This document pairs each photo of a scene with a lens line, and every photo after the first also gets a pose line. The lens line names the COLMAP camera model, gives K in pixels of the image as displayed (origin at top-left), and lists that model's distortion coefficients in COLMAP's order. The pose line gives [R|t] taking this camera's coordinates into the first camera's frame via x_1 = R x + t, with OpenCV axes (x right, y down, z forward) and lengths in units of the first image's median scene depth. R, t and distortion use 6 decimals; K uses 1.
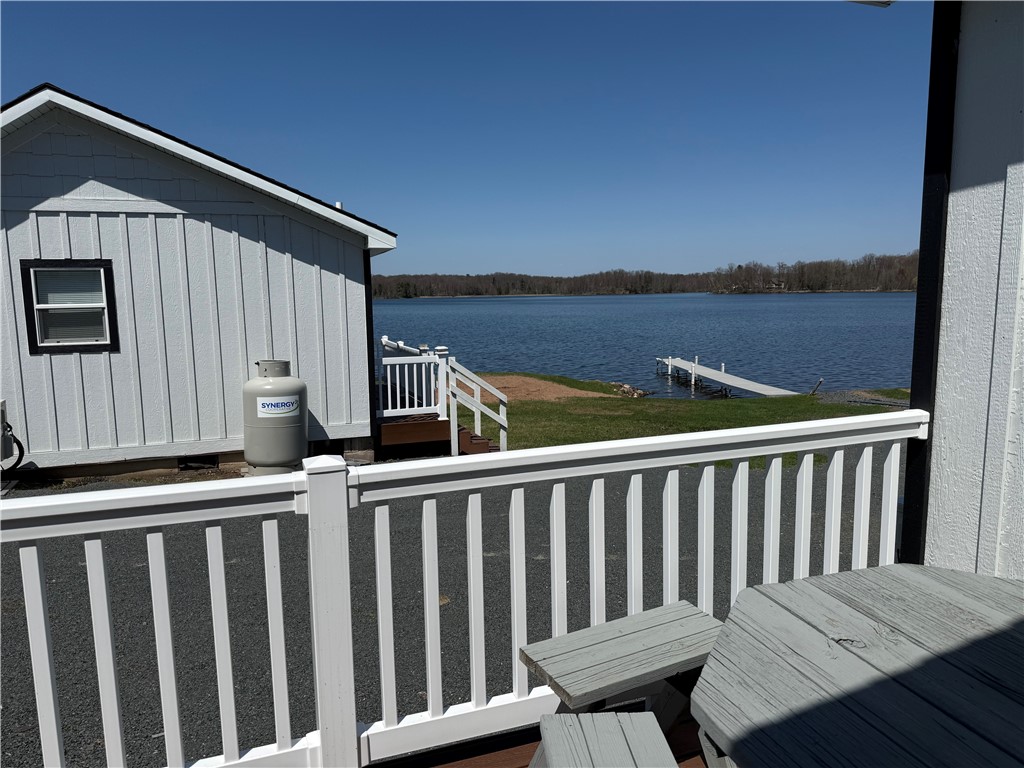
lens RADIAL K [[717.0, 0, 501.3], [0, 717.0, 387.5], [0, 0, 1]] dist [0.008917, -0.010954]
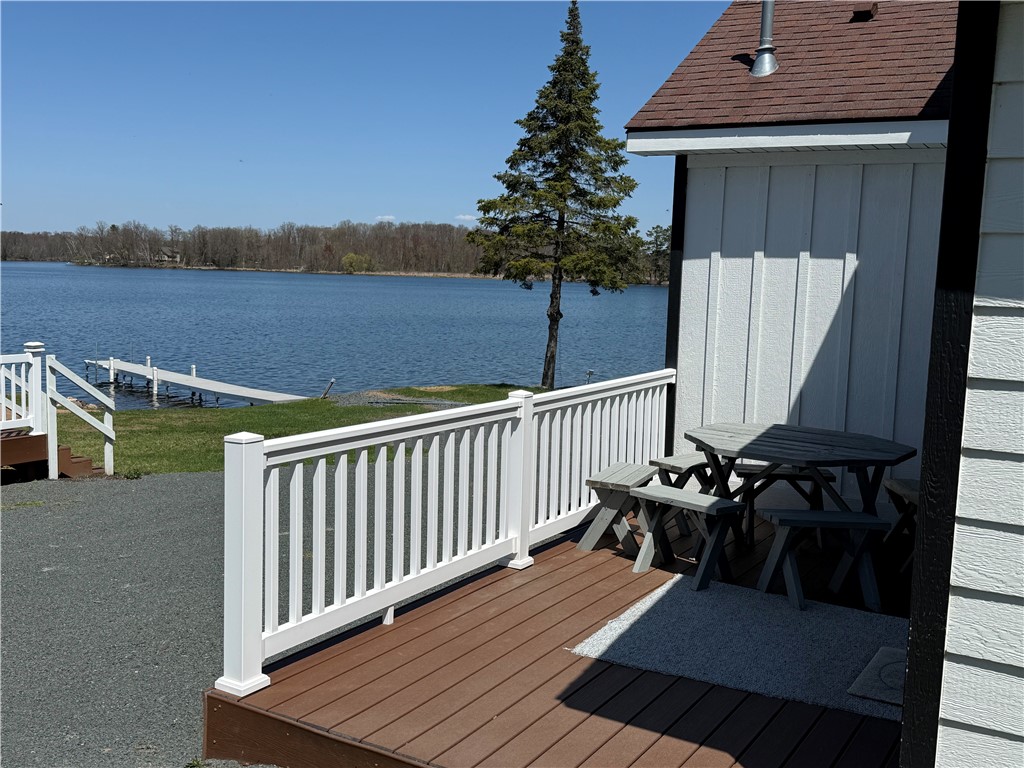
lens RADIAL K [[1035.7, 0, 513.9], [0, 1035.7, 377.5], [0, 0, 1]] dist [0.087850, 0.000000]
pose [[0.772231, -0.028800, 0.634688, -0.424292], [0.044871, 0.998950, -0.009266, 0.017264], [-0.633755, 0.035635, 0.772713, -0.249717]]
